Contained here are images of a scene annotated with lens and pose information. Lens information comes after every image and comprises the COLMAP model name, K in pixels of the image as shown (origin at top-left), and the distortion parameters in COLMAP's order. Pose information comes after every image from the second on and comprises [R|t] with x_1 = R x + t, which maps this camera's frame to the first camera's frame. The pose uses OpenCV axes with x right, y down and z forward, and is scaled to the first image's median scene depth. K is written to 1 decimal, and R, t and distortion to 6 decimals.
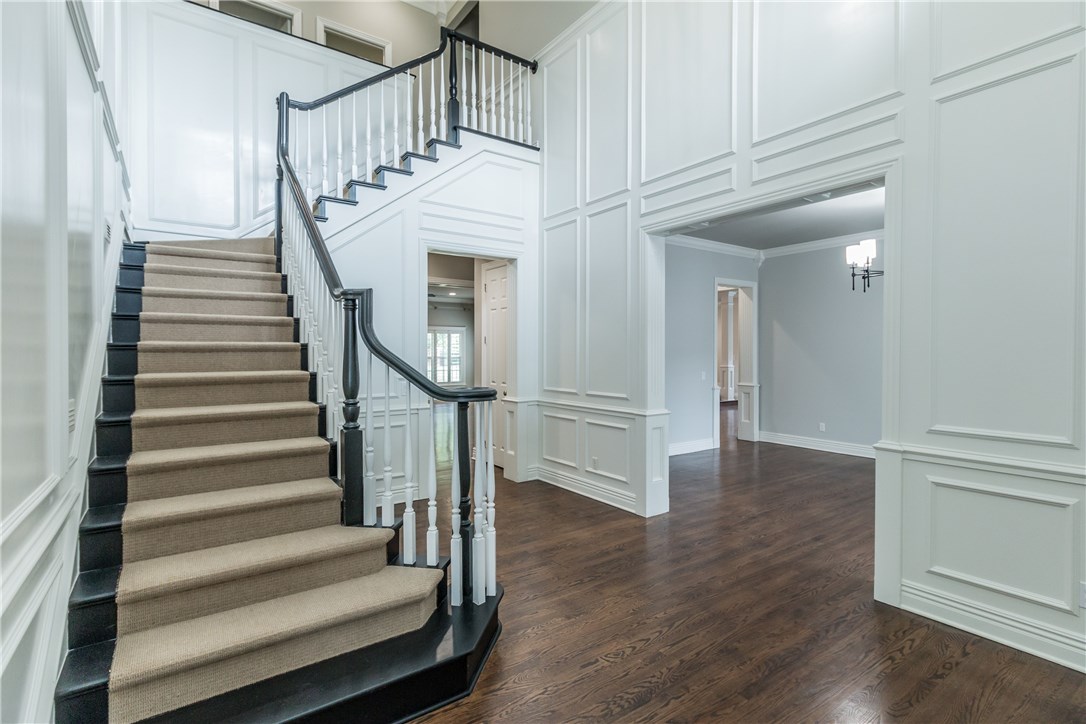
lens RADIAL K [[505.9, 0, 549.1], [0, 505.9, 354.8], [0, 0, 1]] dist [0.002504, 0.000079]
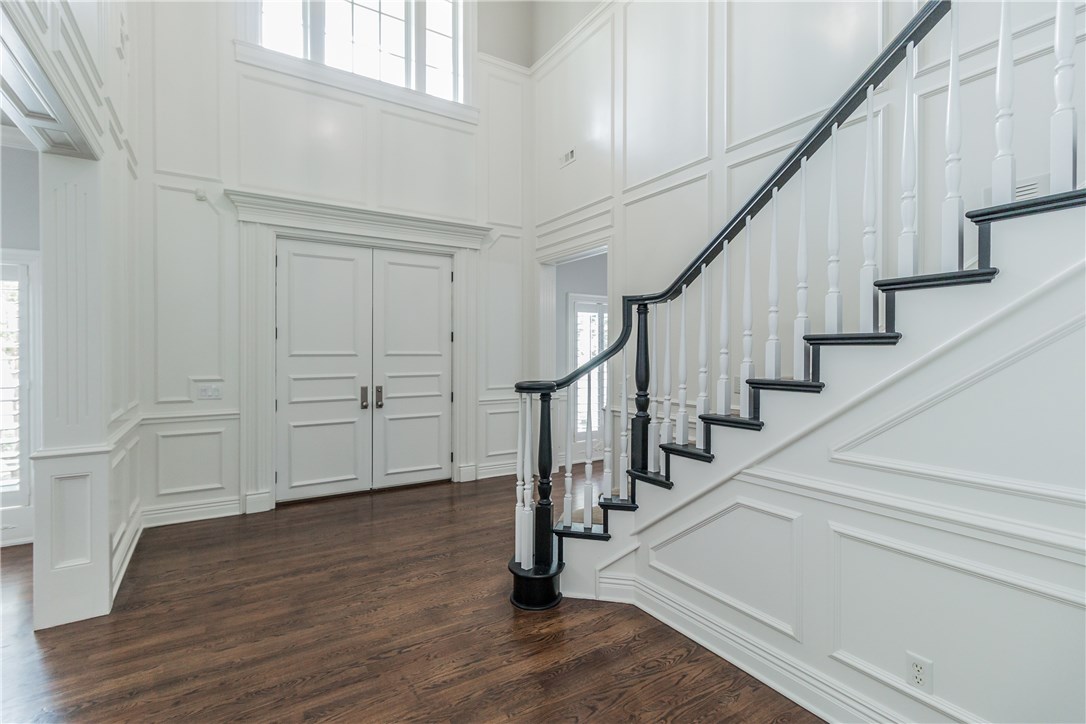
lens RADIAL K [[505.9, 0, 549.1], [0, 505.9, 354.8], [0, 0, 1]] dist [0.002504, 0.000079]
pose [[-0.998731, -0.009570, 0.049440, -0.236474], [-0.009339, 0.999944, 0.004890, -0.003678], [-0.049484, 0.004422, -0.998765, 2.162995]]
